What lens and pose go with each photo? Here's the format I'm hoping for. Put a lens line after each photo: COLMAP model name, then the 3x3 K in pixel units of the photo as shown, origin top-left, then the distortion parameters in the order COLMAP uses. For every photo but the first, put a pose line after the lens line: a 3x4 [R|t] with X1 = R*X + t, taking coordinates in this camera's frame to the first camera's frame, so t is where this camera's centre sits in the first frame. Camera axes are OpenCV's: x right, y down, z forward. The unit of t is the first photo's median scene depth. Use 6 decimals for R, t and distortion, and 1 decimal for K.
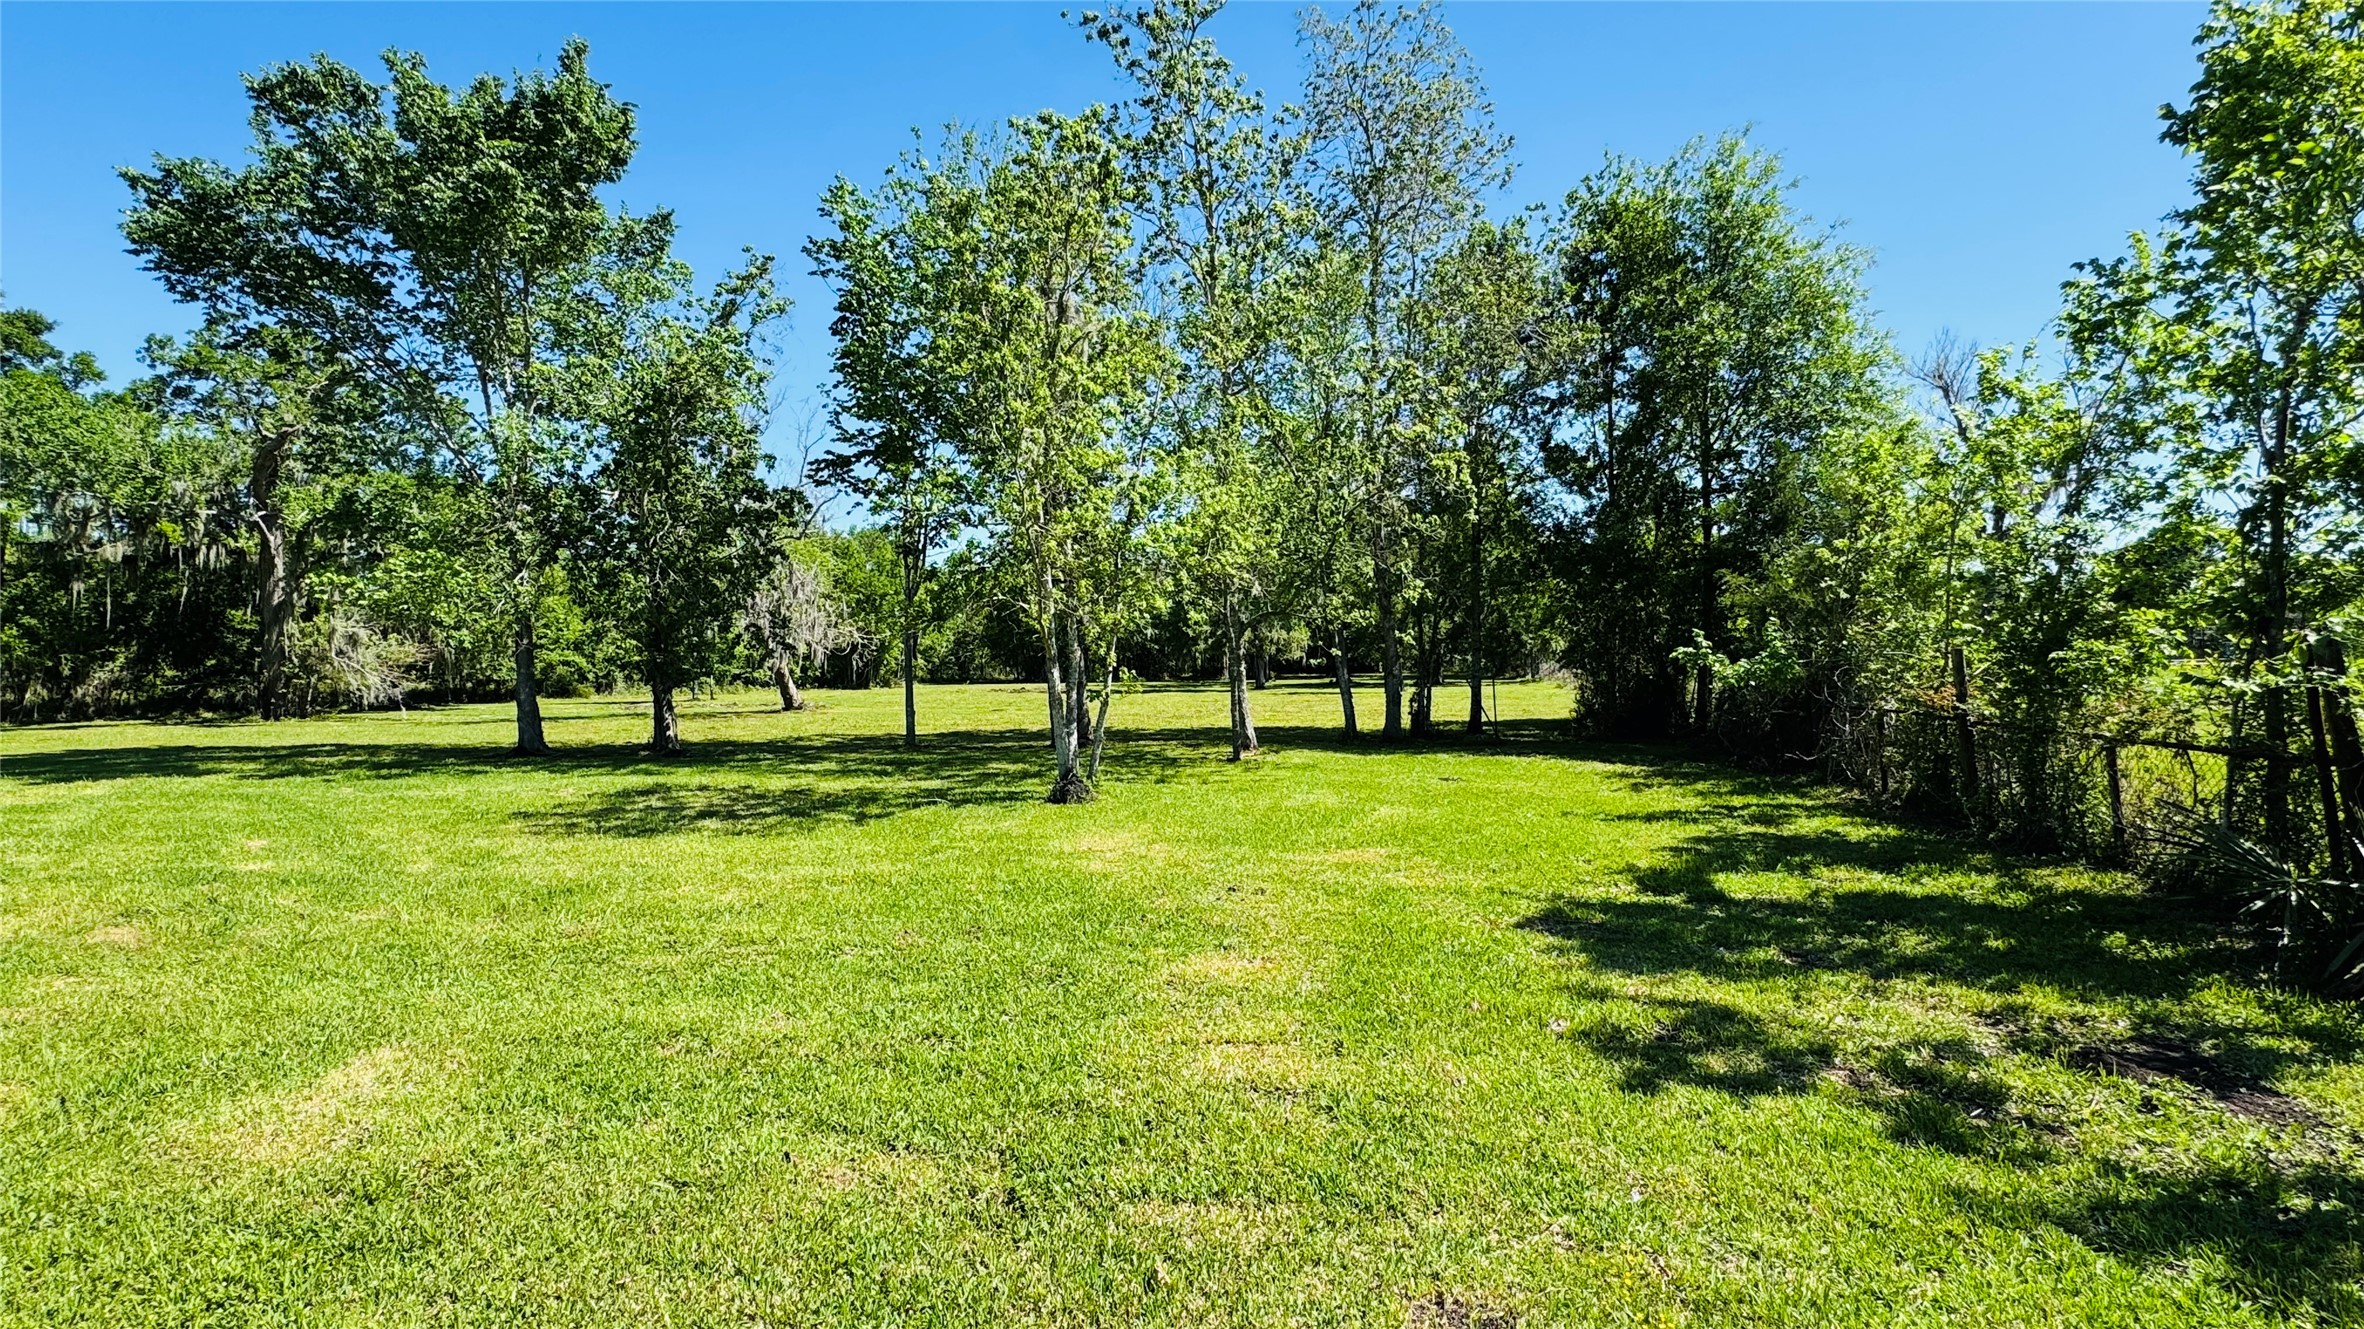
lens RADIAL K [[1123.3, 0, 1177.3], [0, 1123.3, 665.3], [0, 0, 1]] dist [-0.000881, -0.000240]
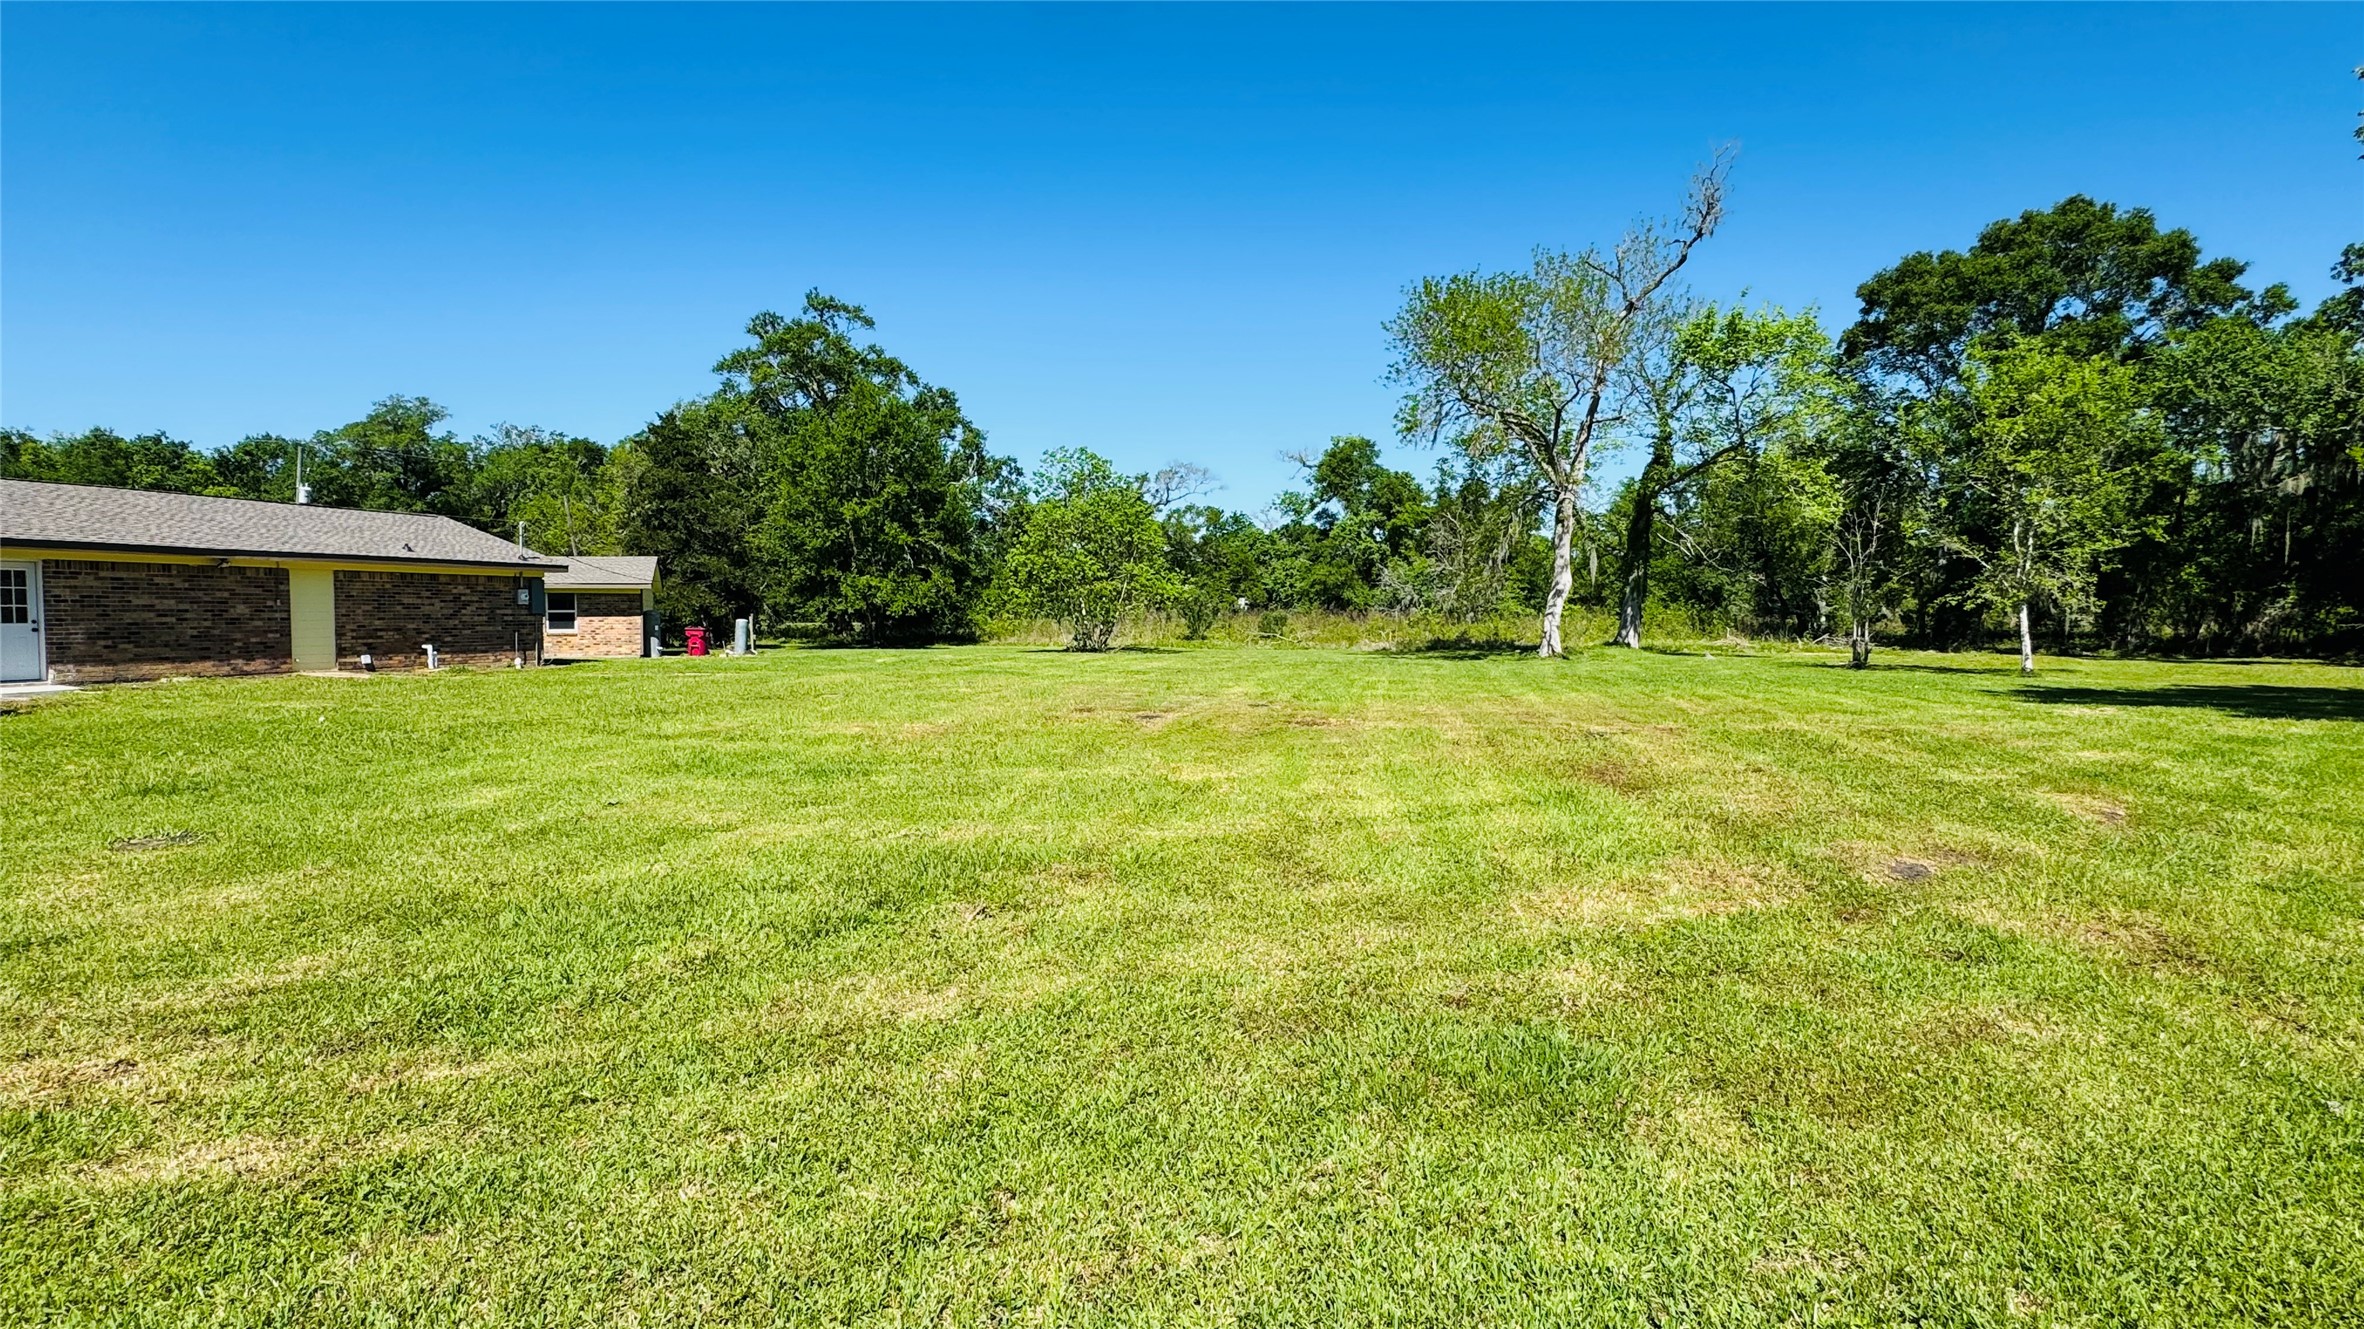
lens RADIAL K [[1123.3, 0, 1182.1], [0, 1123.3, 659.2], [0, 0, 1]] dist [-0.000881, -0.000240]
pose [[0.046920, 0.054293, -0.997422, -0.028209], [-0.002982, 0.998525, 0.054213, -0.000122], [0.998894, 0.000431, 0.047013, -0.023504]]
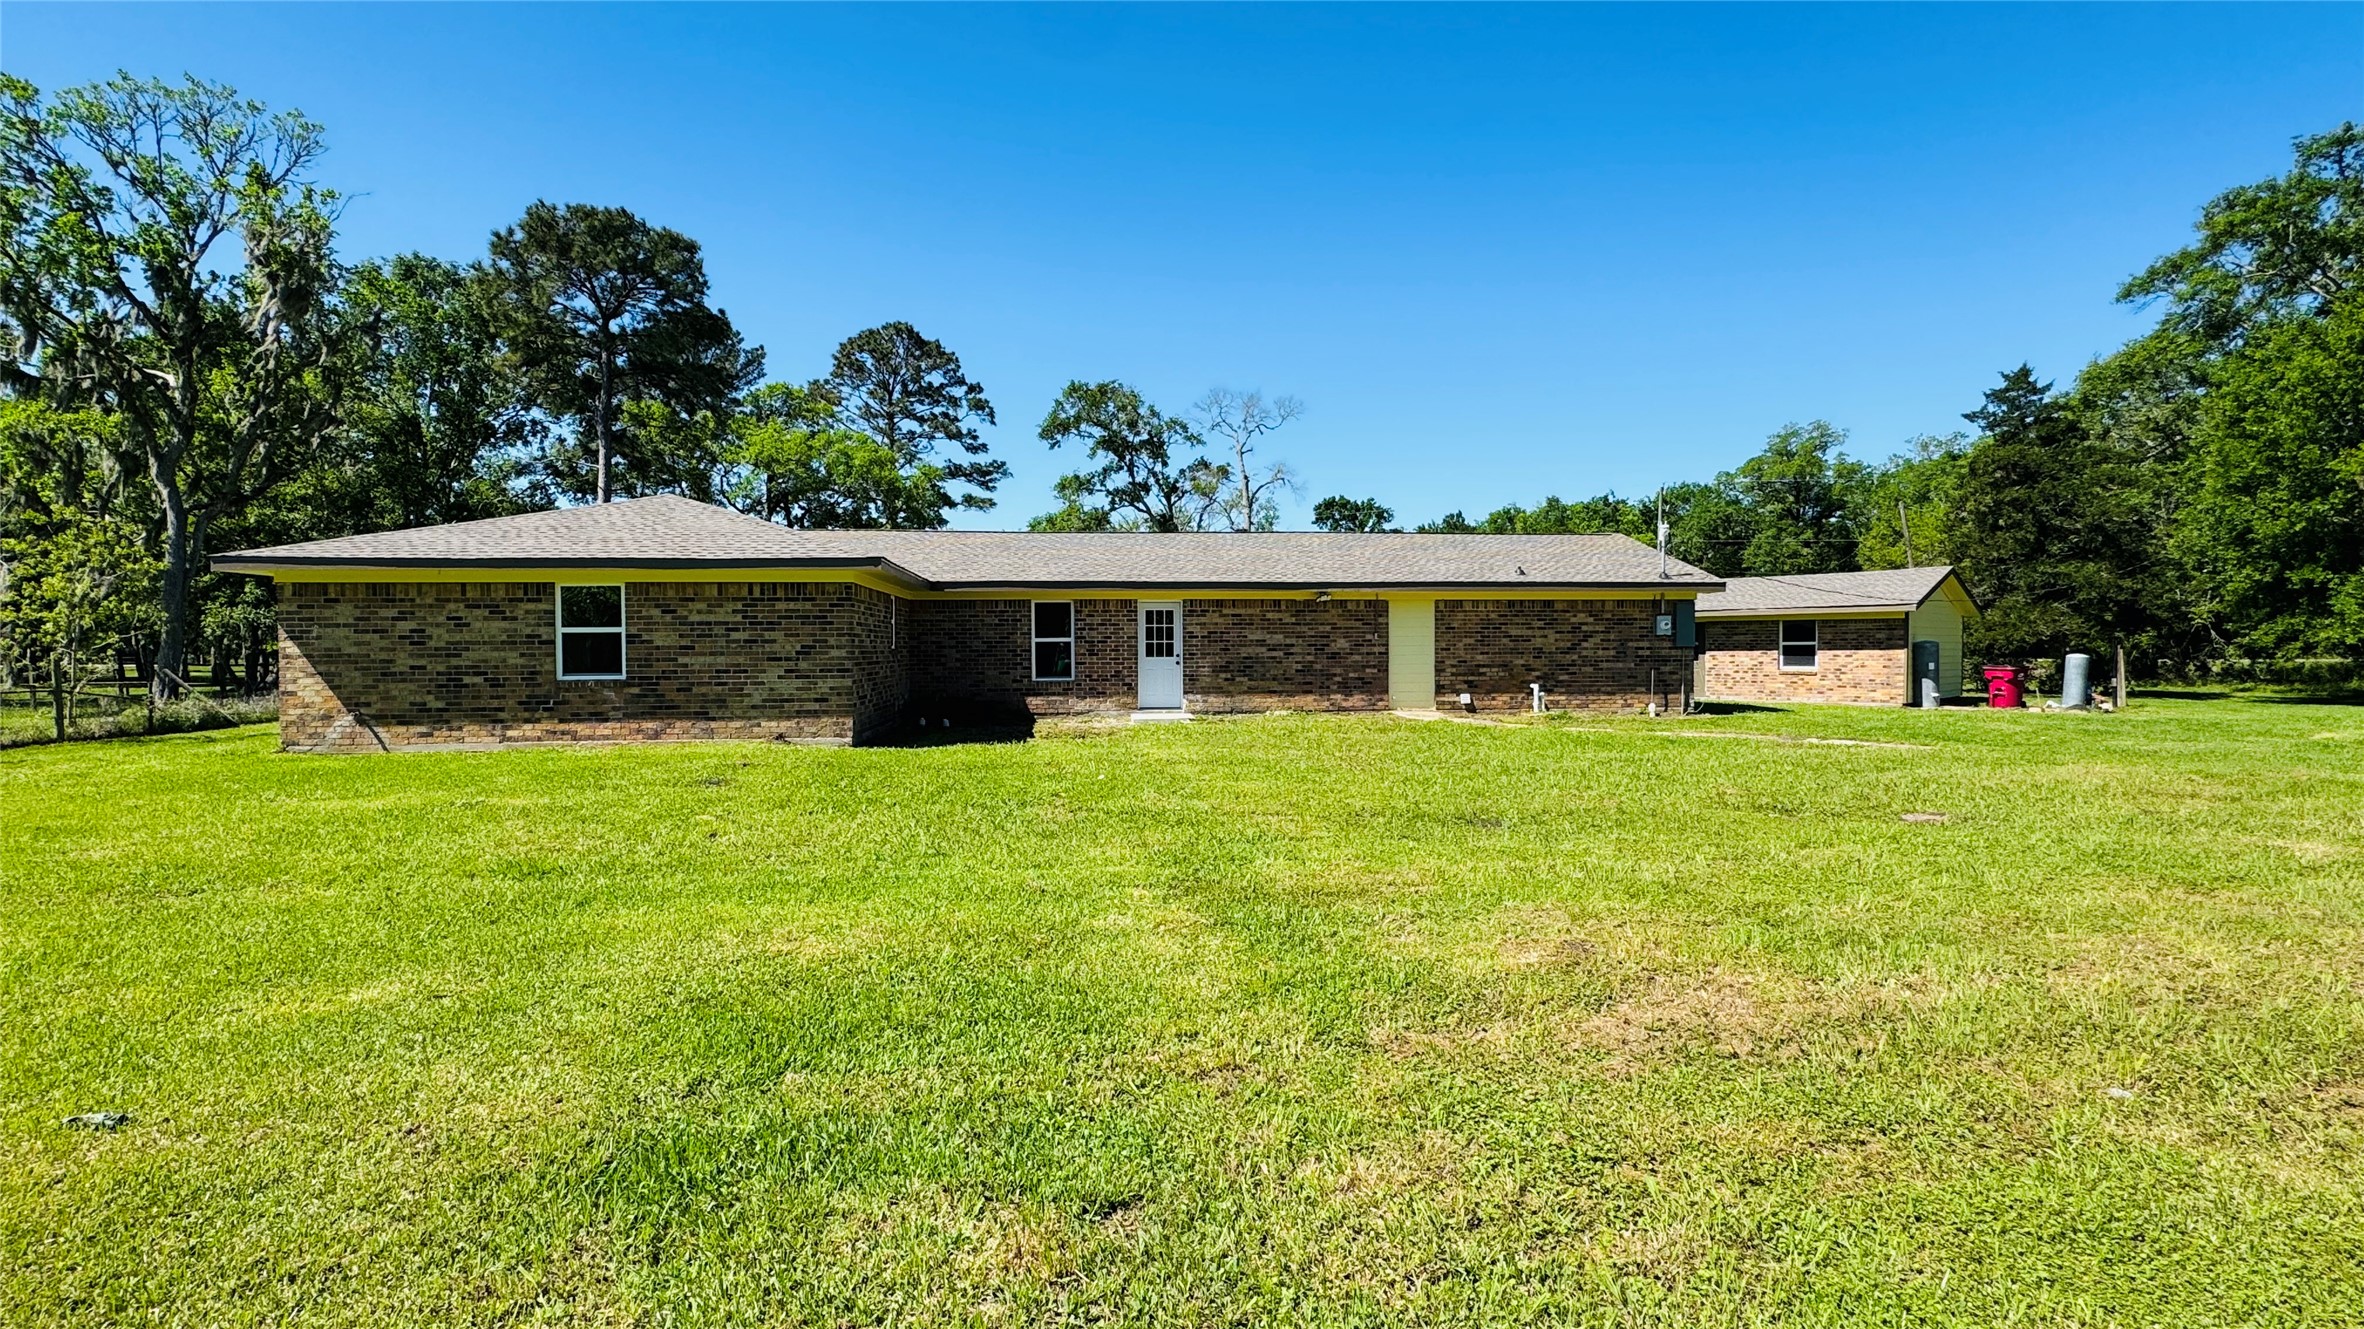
lens RADIAL K [[1123.3, 0, 1174.5], [0, 1123.3, 661.6], [0, 0, 1]] dist [-0.000881, -0.000240]
pose [[-0.903876, 0.022009, -0.427227, -0.656225], [0.015204, 0.999697, 0.019333, 0.008982], [0.427524, 0.010979, -0.903937, 0.015056]]
